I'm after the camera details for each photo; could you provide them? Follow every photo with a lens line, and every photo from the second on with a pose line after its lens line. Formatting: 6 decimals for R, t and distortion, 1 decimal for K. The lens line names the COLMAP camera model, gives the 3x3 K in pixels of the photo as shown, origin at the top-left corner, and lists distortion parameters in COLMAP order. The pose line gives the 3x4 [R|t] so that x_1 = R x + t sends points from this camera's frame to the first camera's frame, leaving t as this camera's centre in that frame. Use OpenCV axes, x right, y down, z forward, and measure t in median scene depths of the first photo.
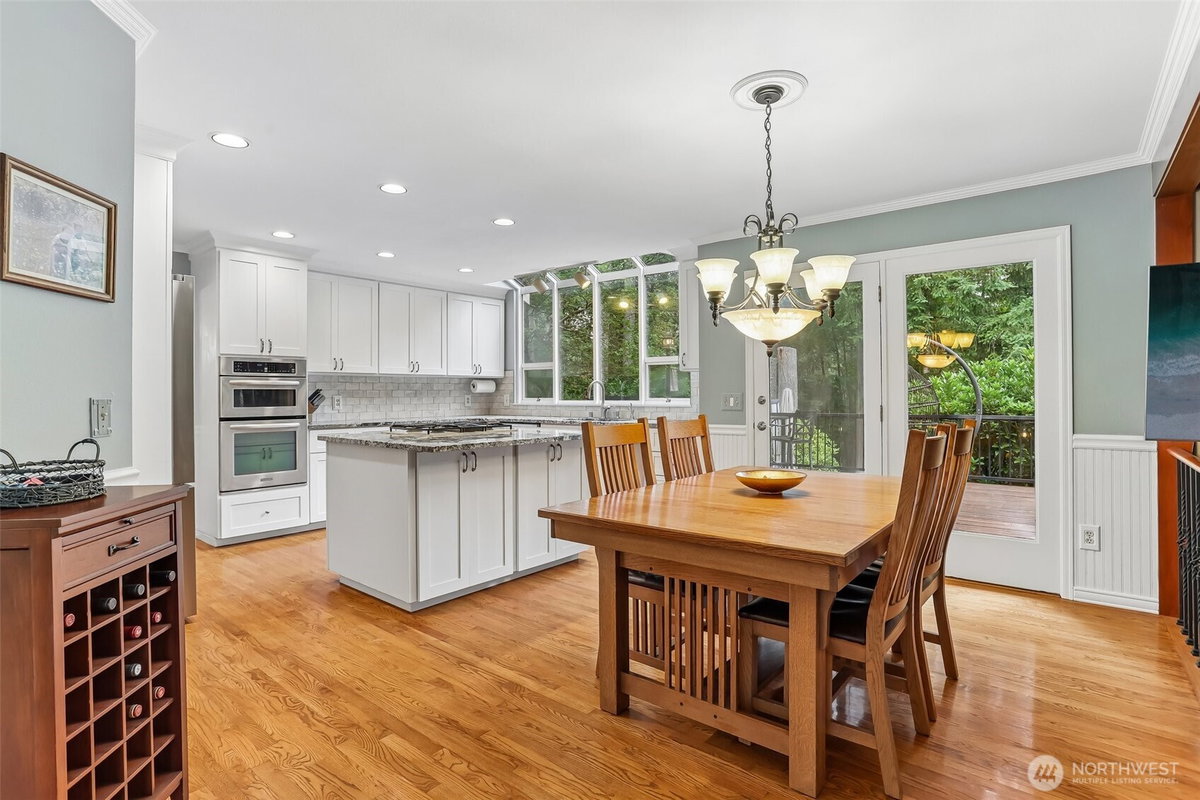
lens RADIAL K [[582.6, 0, 600.9], [0, 582.6, 396.8], [0, 0, 1]] dist [-0.000702, -0.000037]
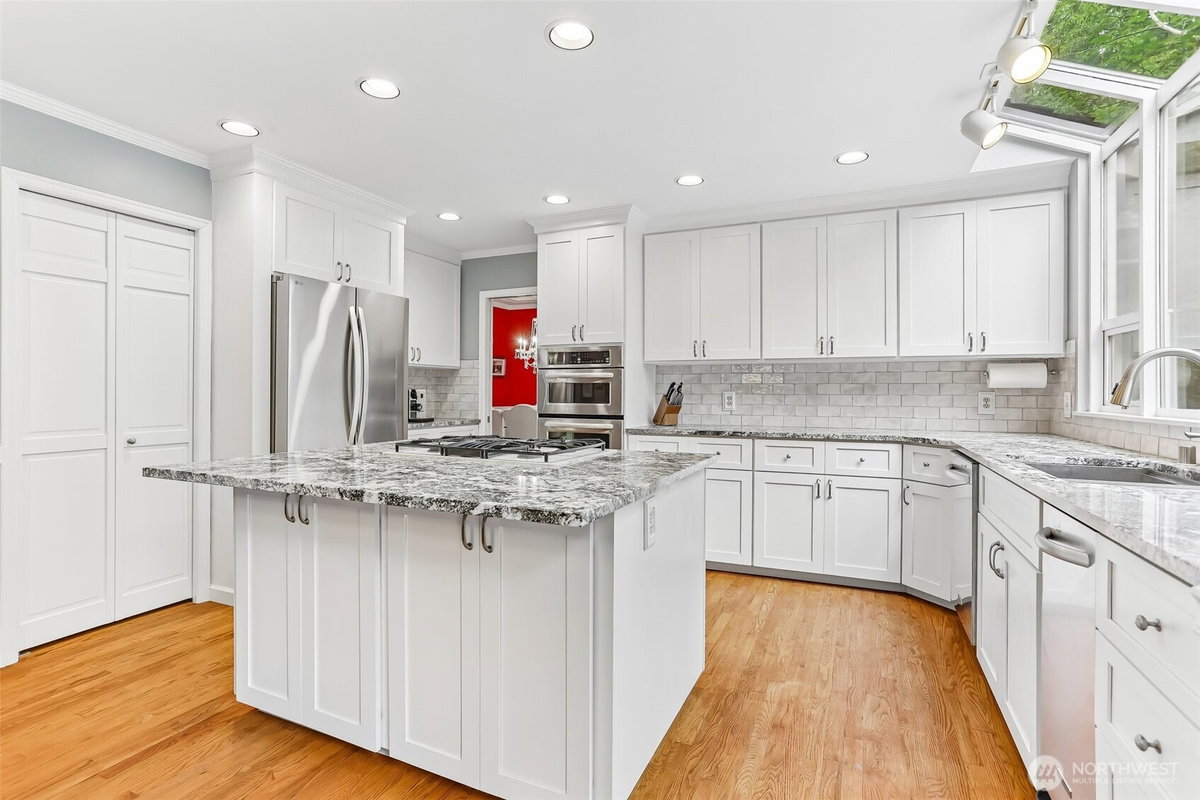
lens RADIAL K [[580.5, 0, 602.9], [0, 580.5, 390.9], [0, 0, 1]] dist [-0.011252, 0.003046]
pose [[0.272092, 0.005372, -0.962256, 0.205892], [-0.010290, 0.999943, 0.002673, -0.002904], [0.962216, 0.009174, 0.272132, 0.612276]]
